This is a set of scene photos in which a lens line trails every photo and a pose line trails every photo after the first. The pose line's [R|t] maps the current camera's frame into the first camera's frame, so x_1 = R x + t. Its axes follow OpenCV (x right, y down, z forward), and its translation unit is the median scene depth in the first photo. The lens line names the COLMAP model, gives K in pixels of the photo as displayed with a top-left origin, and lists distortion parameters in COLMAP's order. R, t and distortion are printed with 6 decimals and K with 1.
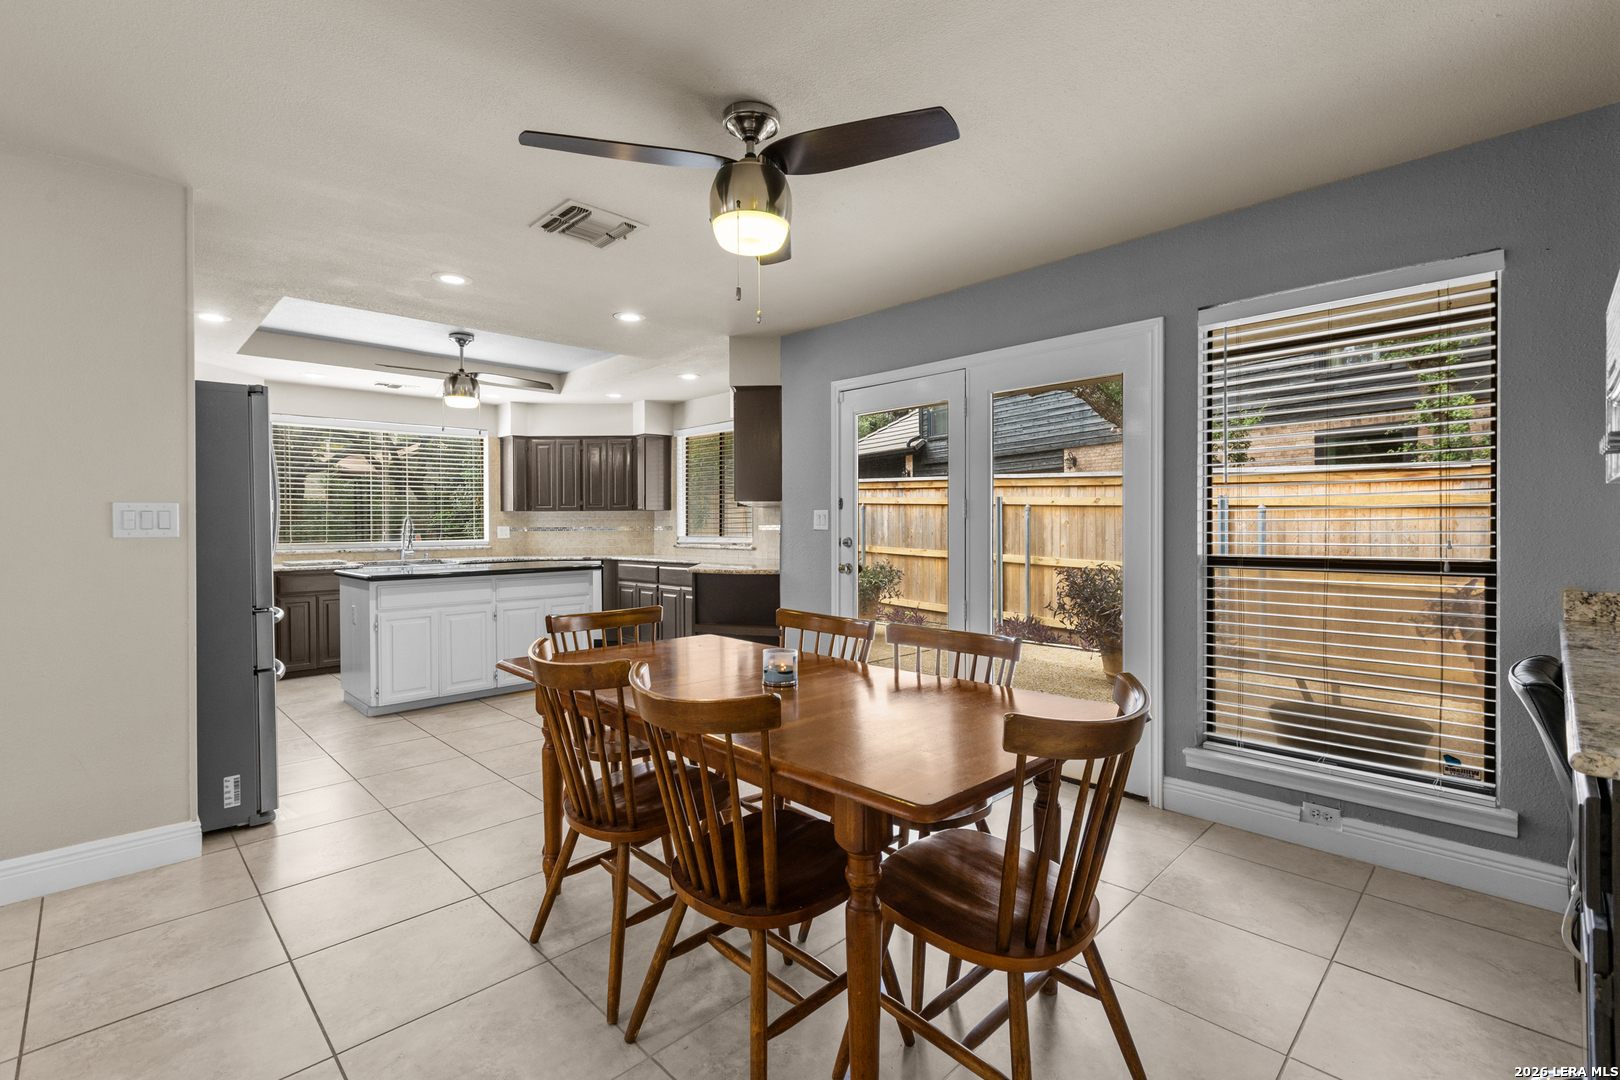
lens RADIAL K [[739.7, 0, 803.6], [0, 739.7, 527.8], [0, 0, 1]] dist [0.001220, 0.002814]
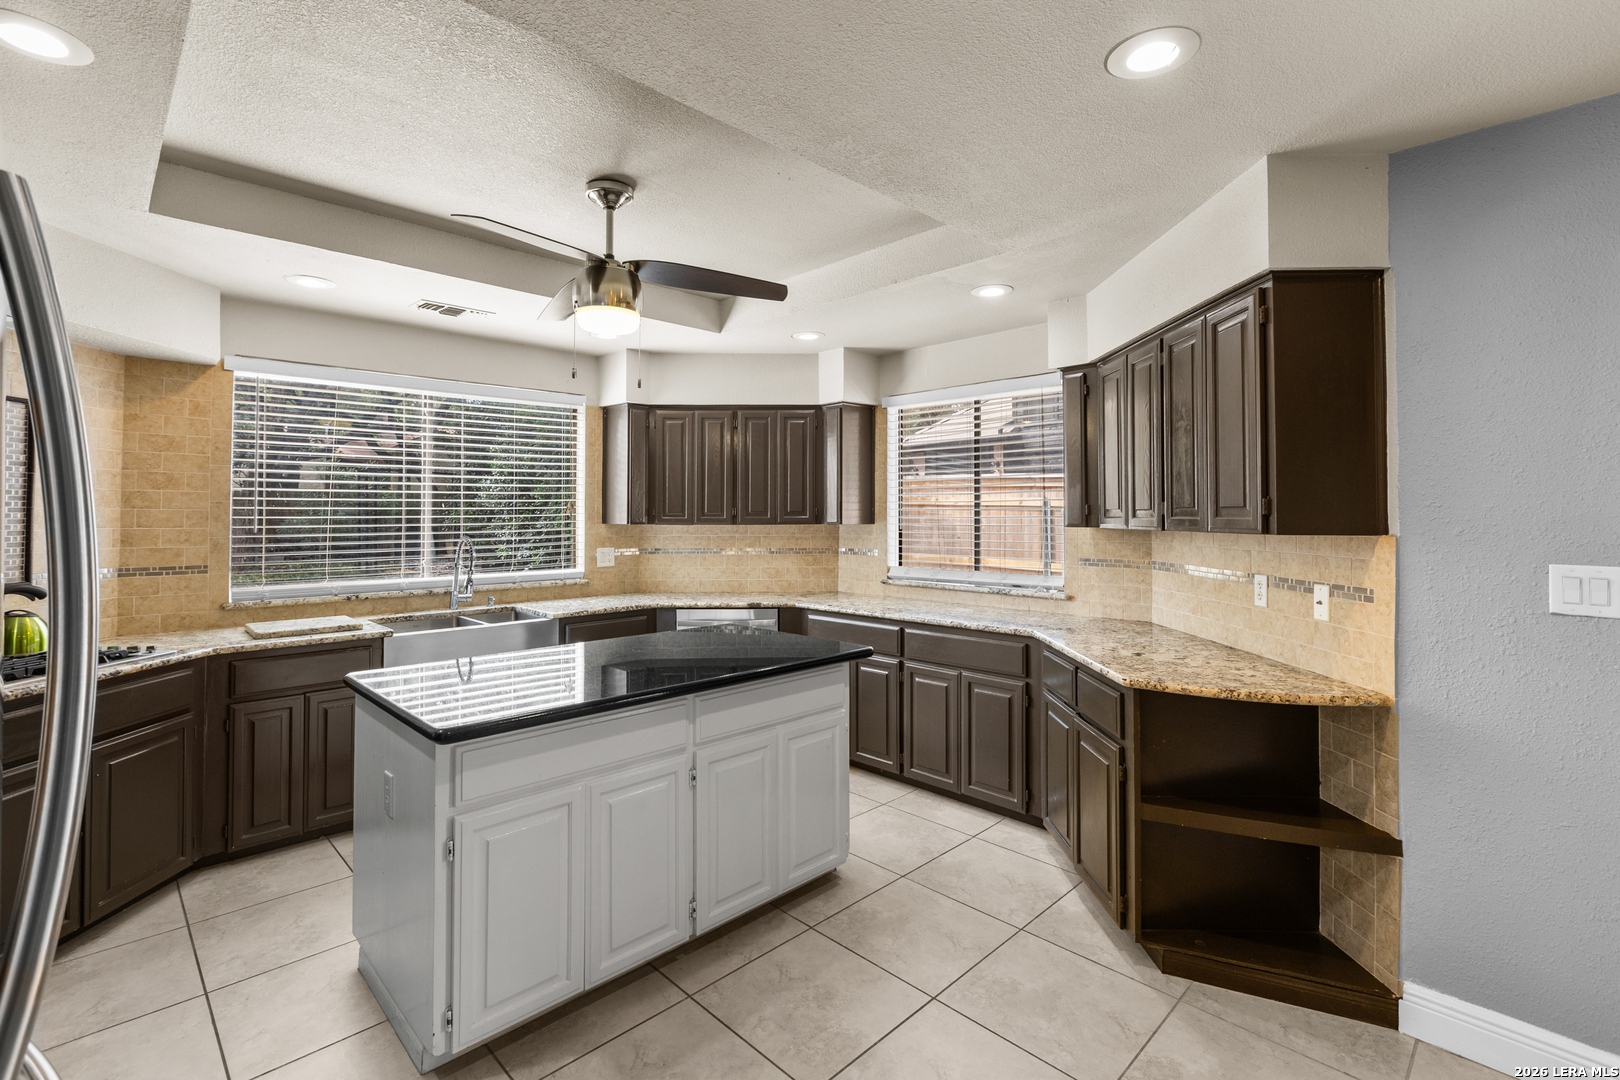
lens RADIAL K [[739.7, 0, 801.4], [0, 739.7, 499.9], [0, 0, 1]] dist [0.001220, 0.002814]
pose [[0.999972, 0.007162, 0.002241, -0.248528], [-0.007105, 0.999673, -0.024552, -0.029180], [-0.002416, 0.024536, 0.999696, 0.379685]]
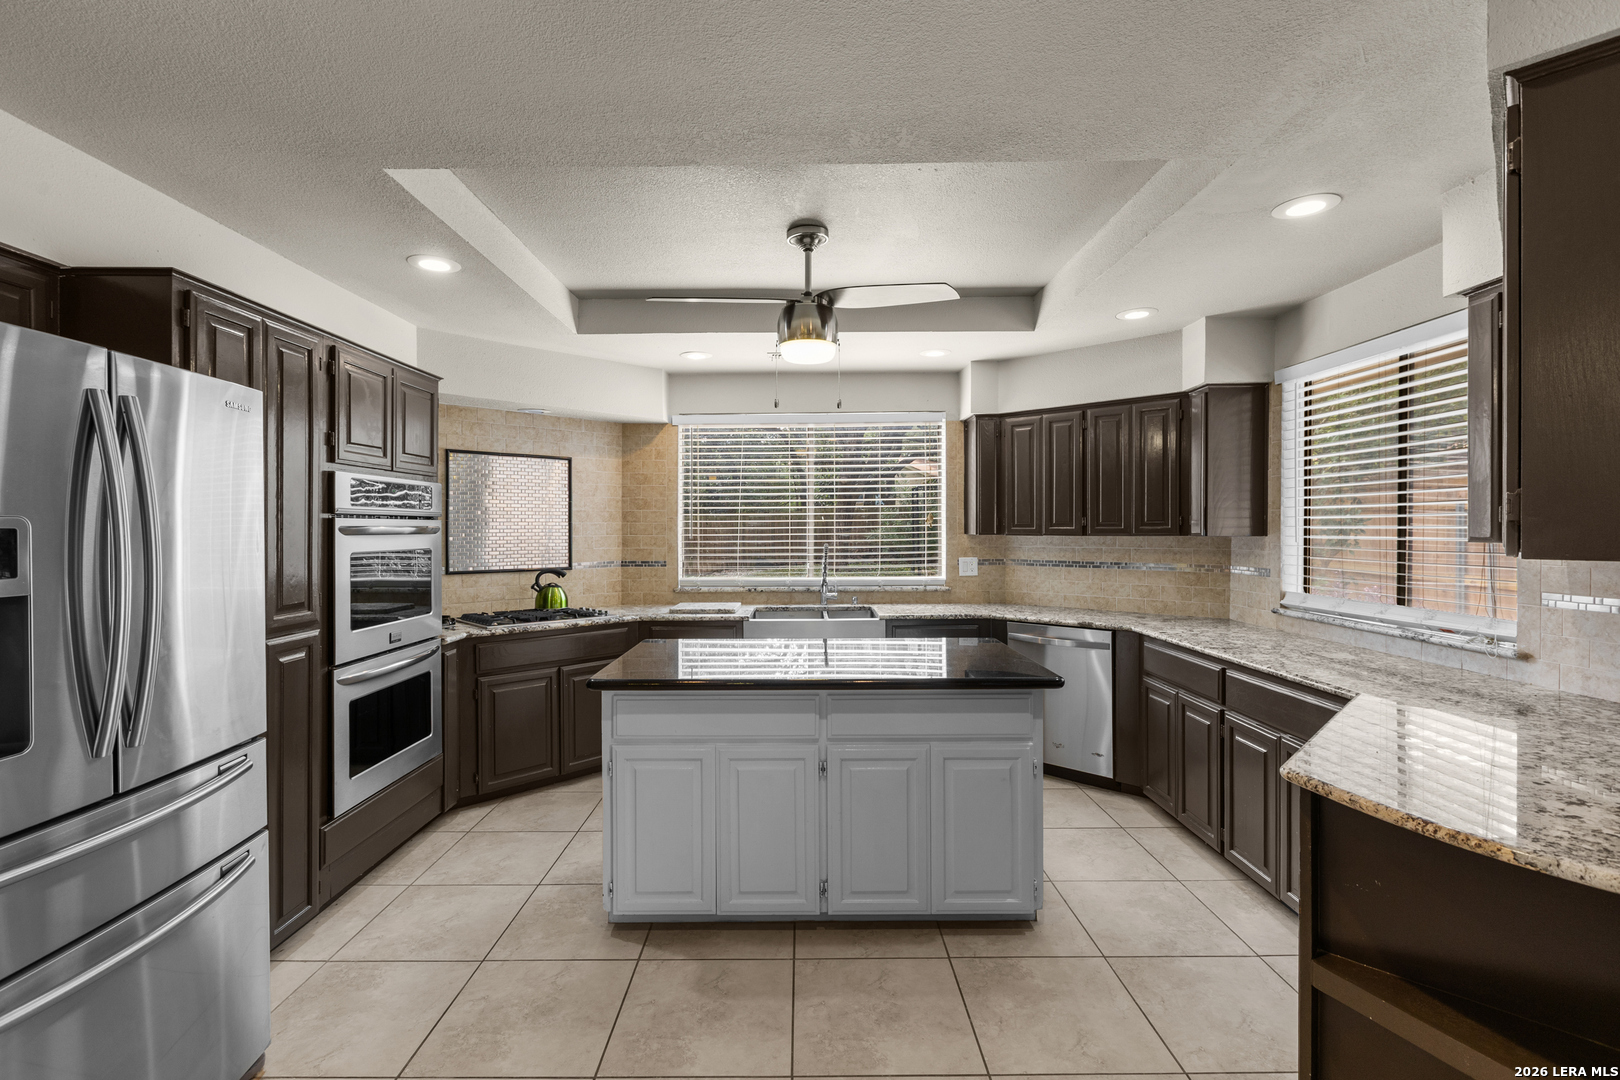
lens RADIAL K [[739.7, 0, 802.7], [0, 739.7, 528.0], [0, 0, 1]] dist [0.001220, 0.002814]
pose [[0.715763, 0.005907, -0.698319, -0.059225], [-0.004242, 0.999983, 0.004111, -0.030511], [0.698331, 0.000020, 0.715775, 0.448501]]
